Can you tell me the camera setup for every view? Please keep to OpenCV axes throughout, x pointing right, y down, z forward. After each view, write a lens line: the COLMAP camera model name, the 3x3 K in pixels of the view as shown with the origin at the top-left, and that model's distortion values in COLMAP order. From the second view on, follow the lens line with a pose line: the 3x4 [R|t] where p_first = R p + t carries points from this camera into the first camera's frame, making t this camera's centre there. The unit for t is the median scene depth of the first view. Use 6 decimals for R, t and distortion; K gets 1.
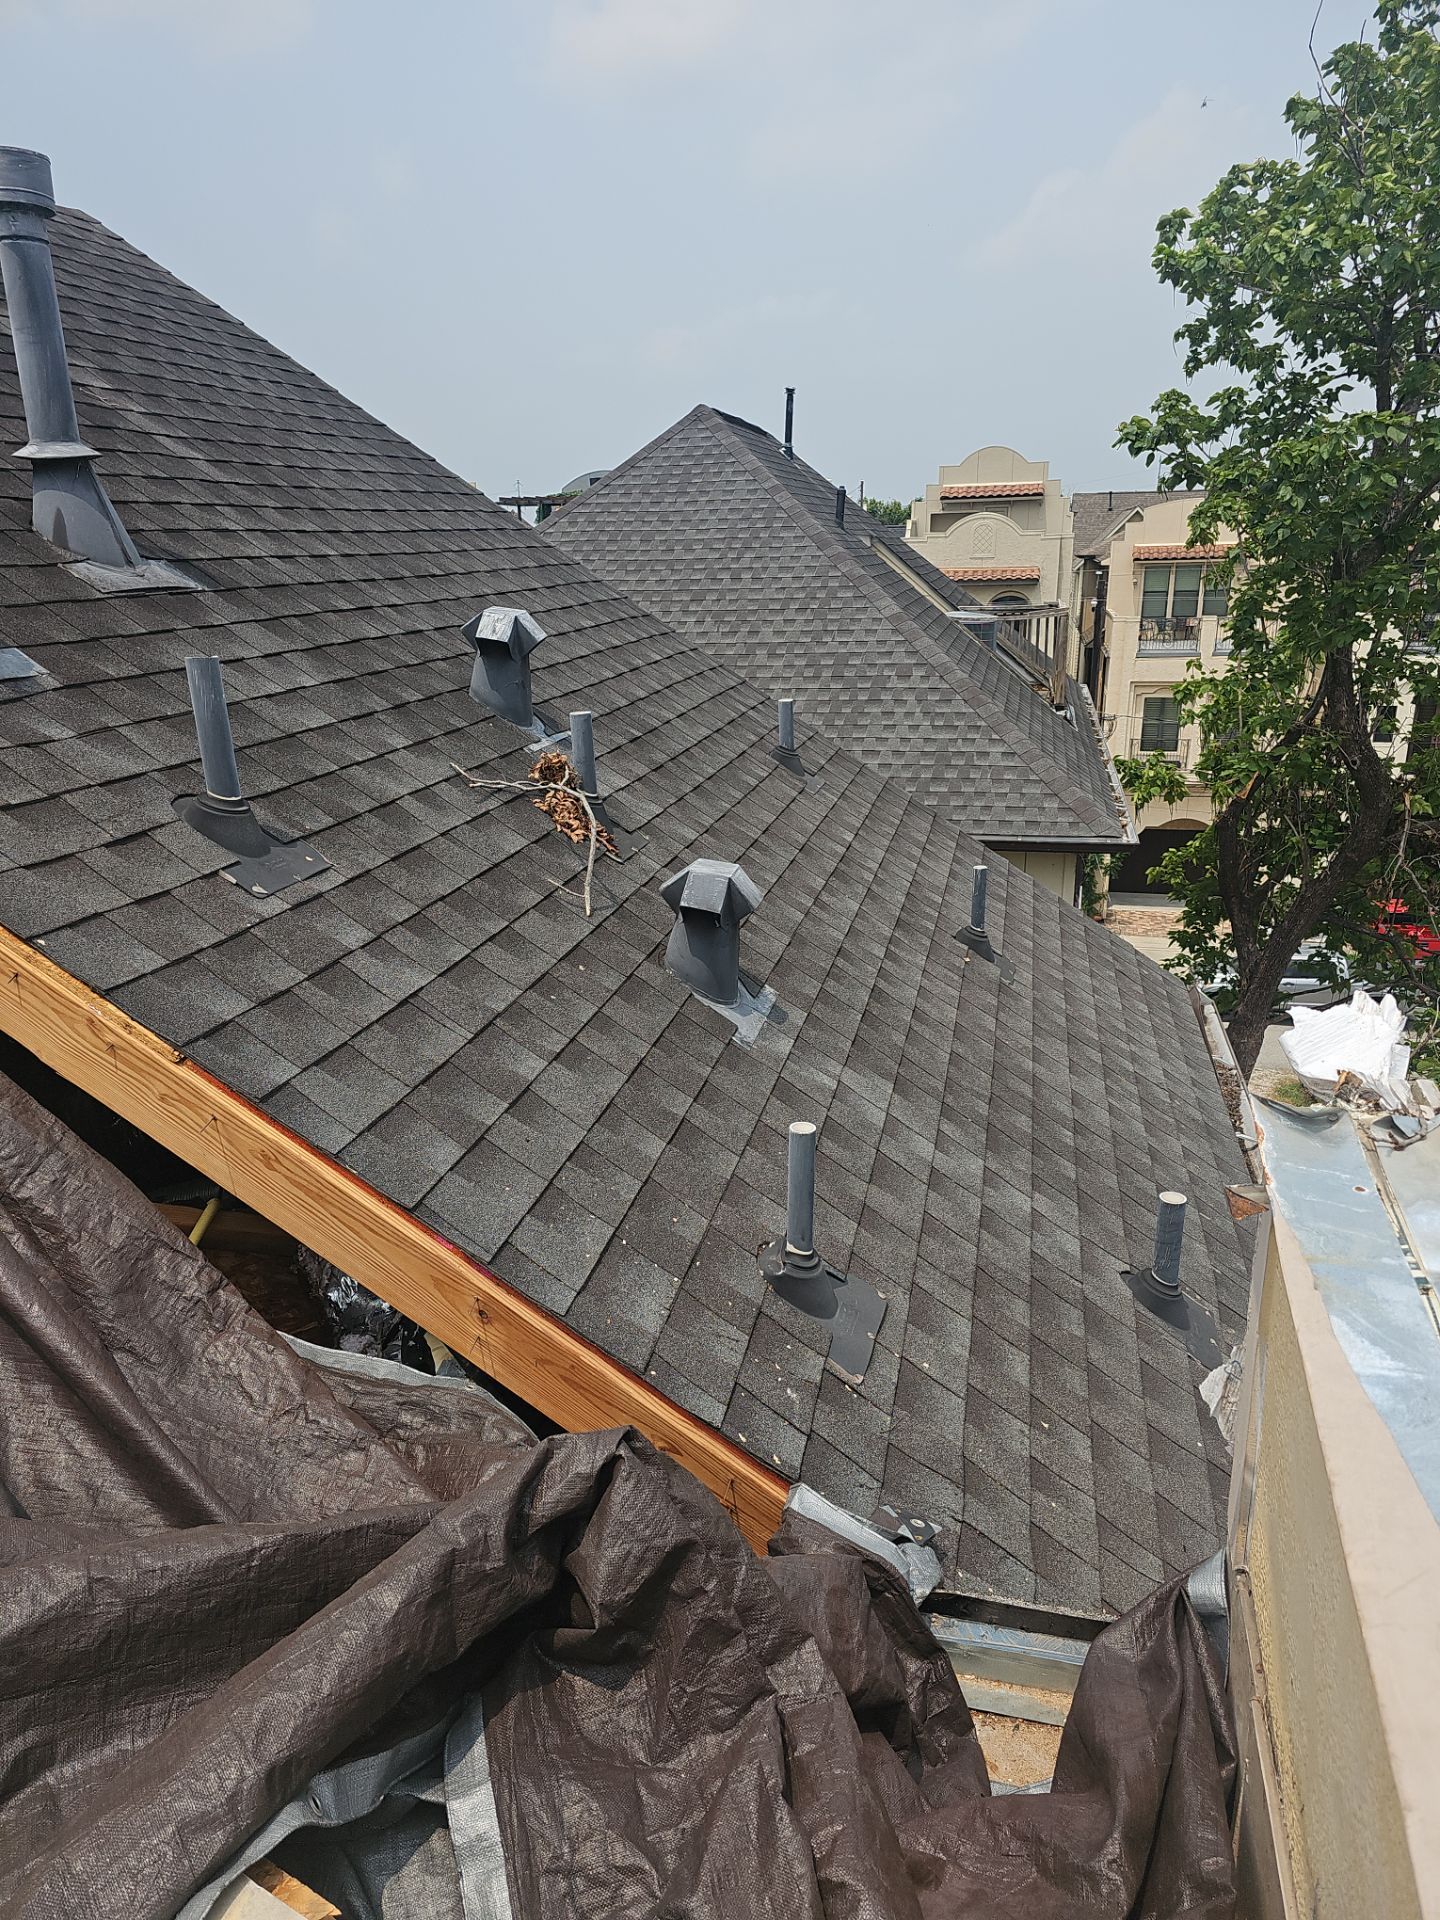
lens RADIAL K [[1294.0, 0, 740.3], [0, 1294.0, 954.5], [0, 0, 1]] dist [0.083701, -0.094290]
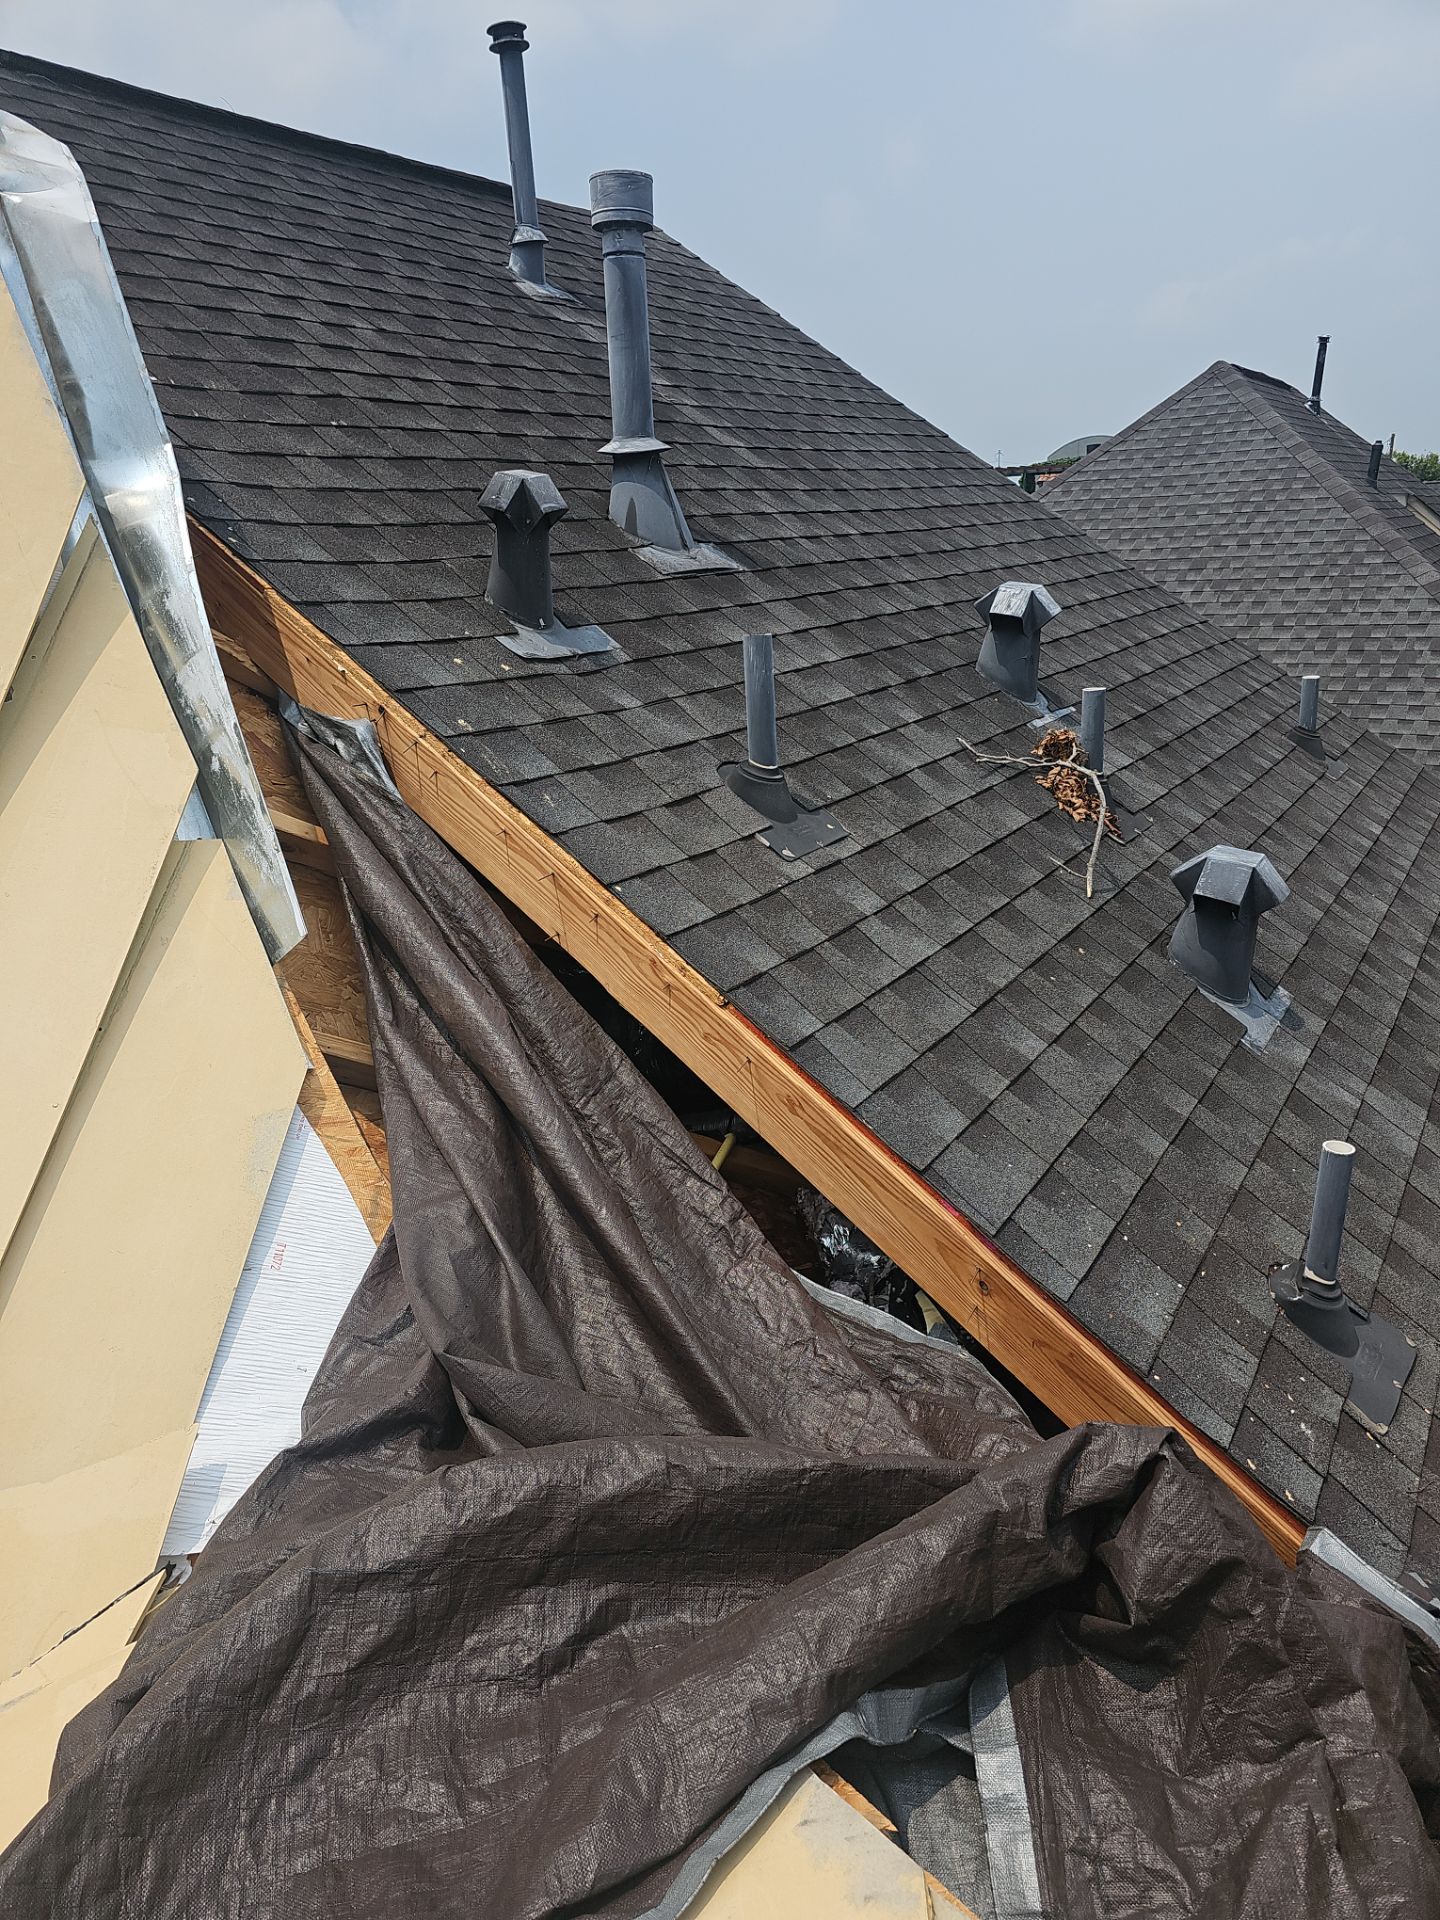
lens RADIAL K [[1294.0, 0, 740.3], [0, 1294.0, 954.5], [0, 0, 1]] dist [0.083701, -0.094290]
pose [[0.940849, 0.084455, -0.328132, -0.039818], [-0.078665, 0.996422, 0.030904, 0.002655], [0.329568, -0.003263, 0.944126, -0.007952]]
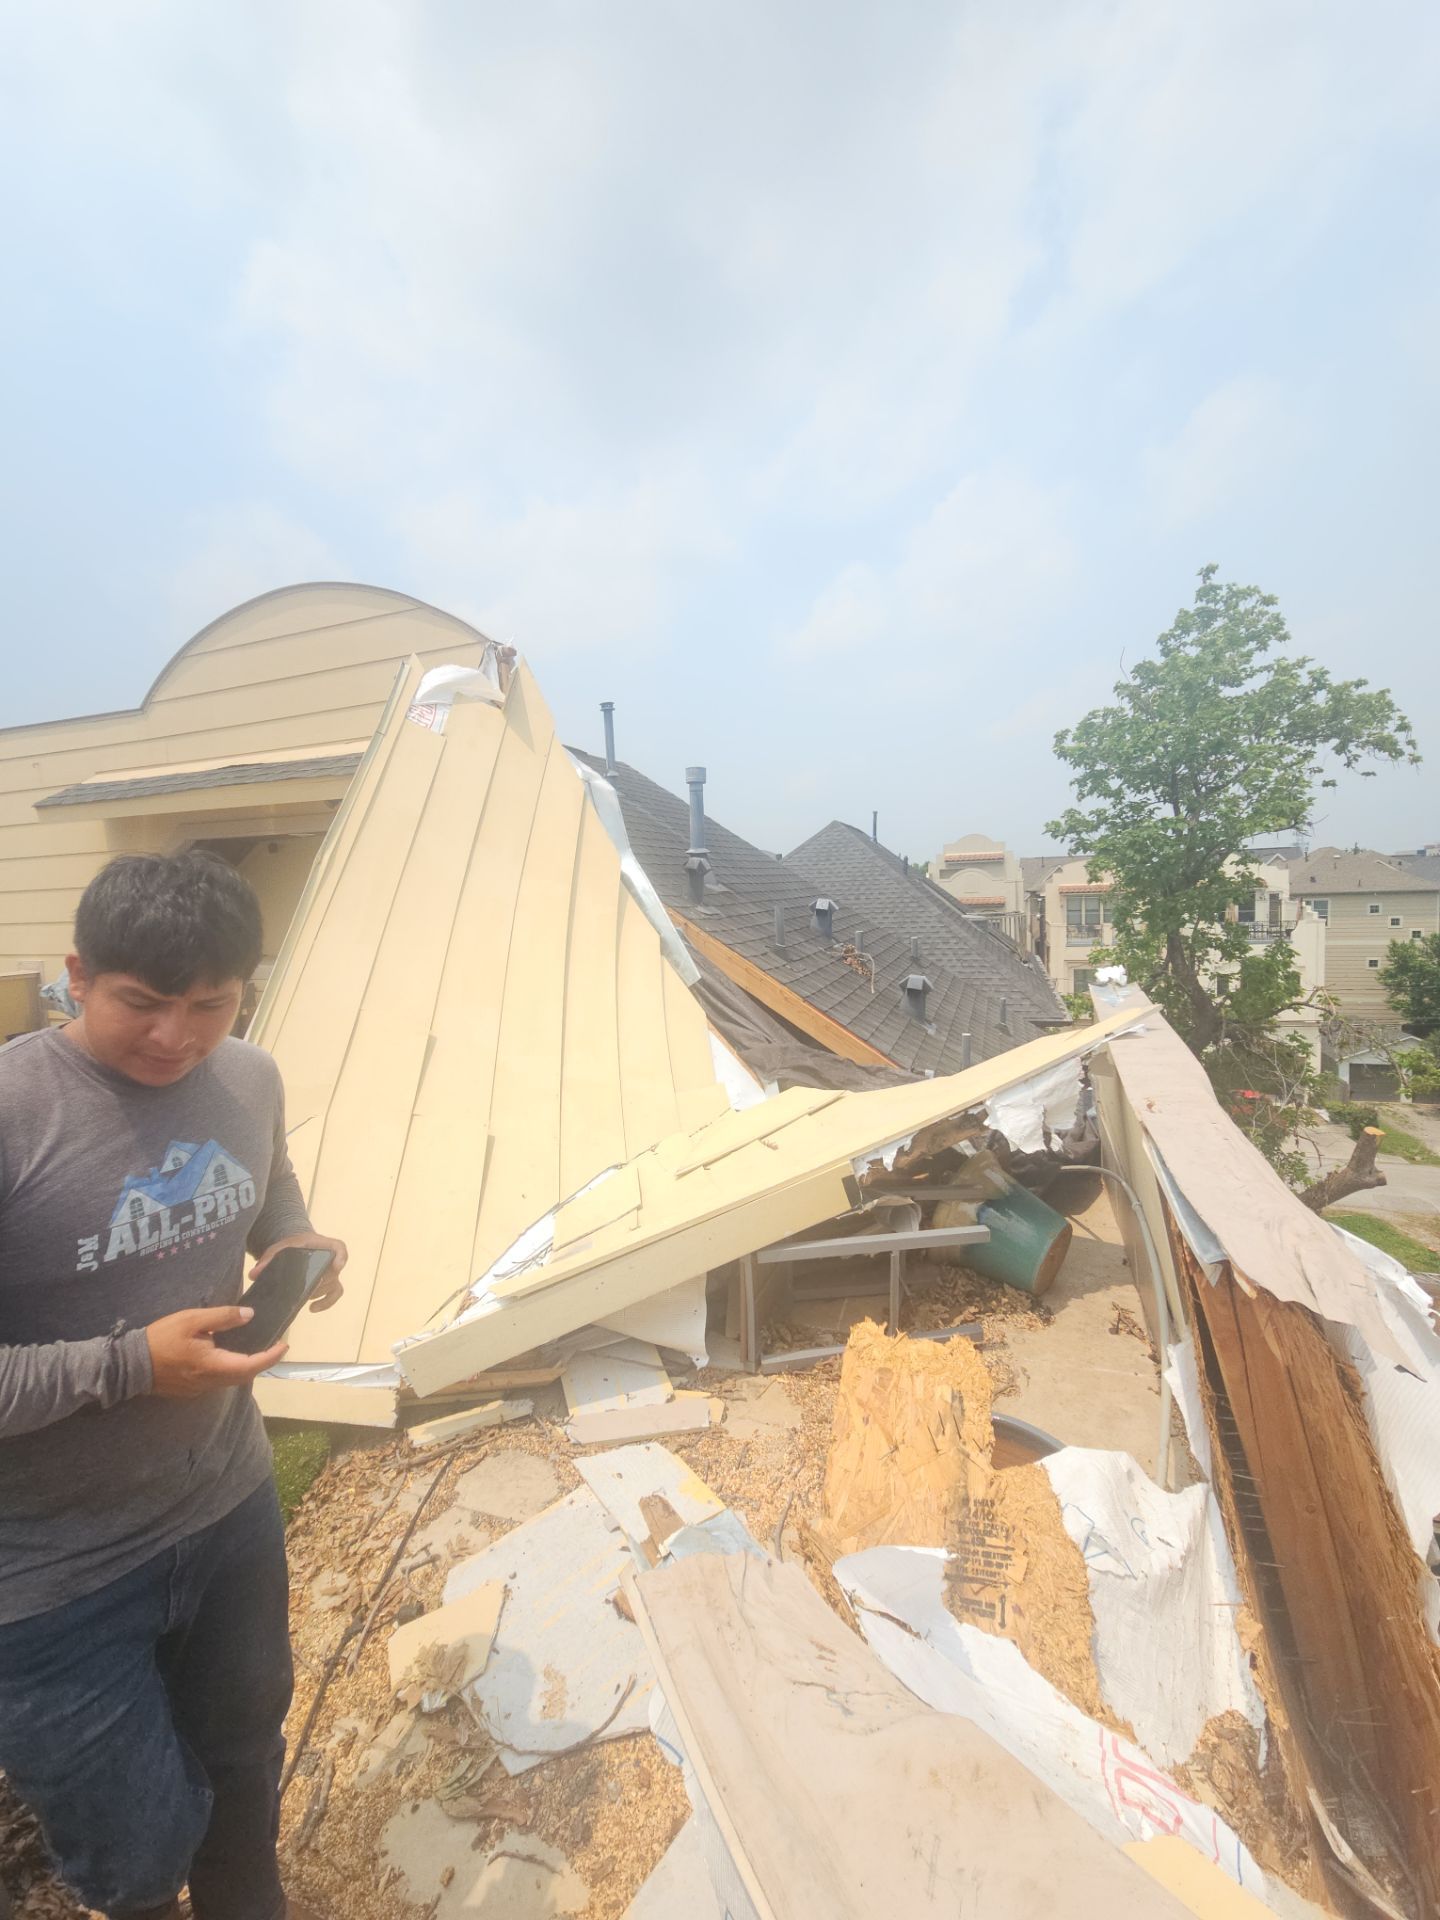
lens RADIAL K [[766.5, 0, 733.2], [0, 766.5, 928.8], [0, 0, 1]] dist [0.006585, -0.006706]
pose [[0.992469, -0.008881, -0.122170, -0.219593], [-0.021912, 0.968408, -0.248408, 0.269116], [0.120516, 0.249214, 0.960920, -0.756549]]
